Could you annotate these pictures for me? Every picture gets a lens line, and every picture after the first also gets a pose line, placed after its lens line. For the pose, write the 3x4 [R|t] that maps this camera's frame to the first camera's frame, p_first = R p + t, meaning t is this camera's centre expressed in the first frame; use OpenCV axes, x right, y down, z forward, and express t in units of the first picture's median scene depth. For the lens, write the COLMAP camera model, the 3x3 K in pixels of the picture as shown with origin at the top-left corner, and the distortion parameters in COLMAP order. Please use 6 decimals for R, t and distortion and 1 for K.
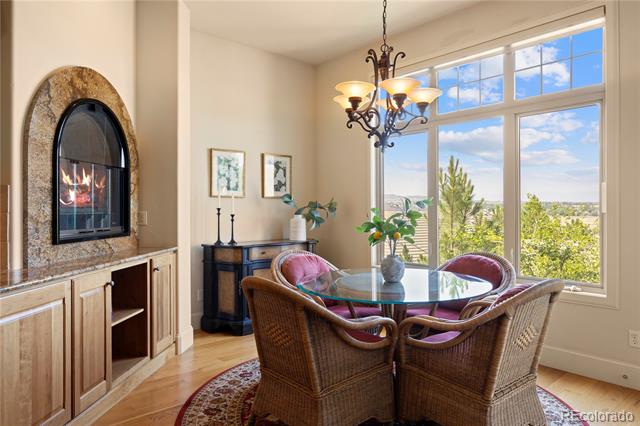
lens RADIAL K [[429.5, 0, 320.1], [0, 429.5, 210.0], [0, 0, 1]] dist [-0.005967, 0.003877]
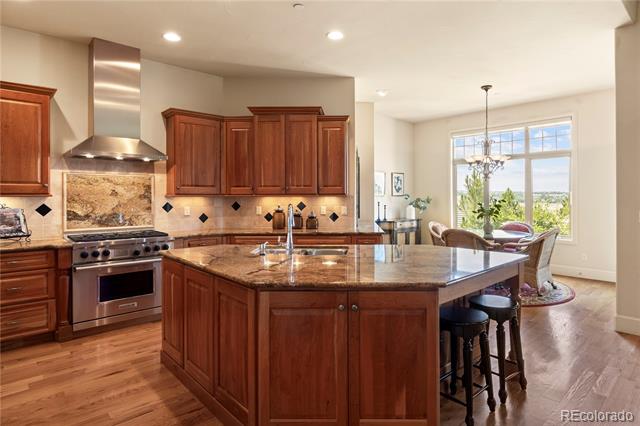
lens RADIAL K [[362.9, 0, 341.4], [0, 362.9, 196.7], [0, 0, 1]] dist [-0.002206, -0.001005]
pose [[0.998919, -0.000436, 0.046493, -0.641208], [0.000643, 0.999990, -0.004444, -0.028297], [-0.046491, 0.004470, 0.998909, -0.860381]]
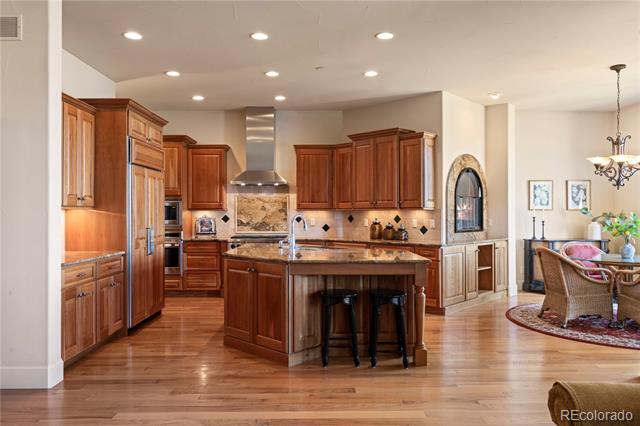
lens RADIAL K [[460.7, 0, 319.6], [0, 460.7, 210.9], [0, 0, 1]] dist [-0.004197, 0.001955]
pose [[0.757228, -0.003572, -0.653141, 0.387297], [-0.003167, 0.999953, -0.009140, -0.012429], [0.653143, 0.008990, 0.757182, -1.146138]]
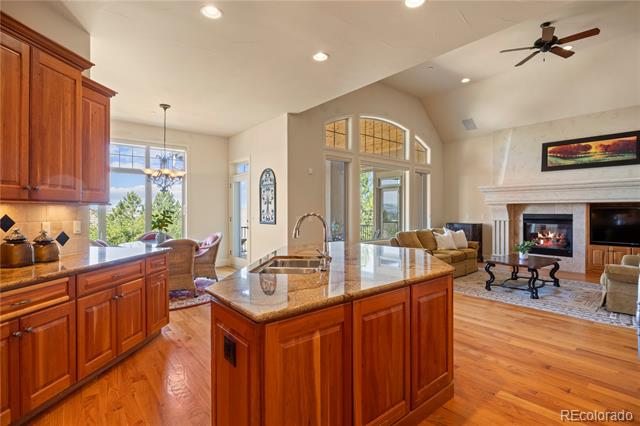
lens RADIAL K [[311.5, 0, 320.9], [0, 311.5, 209.0], [0, 0, 1]] dist [-0.011147, -0.000514]
pose [[0.024253, 0.006407, 0.999685, -1.417251], [0.004655, 0.999968, -0.006521, -0.019062], [-0.999695, 0.004811, 0.024222, -0.009966]]
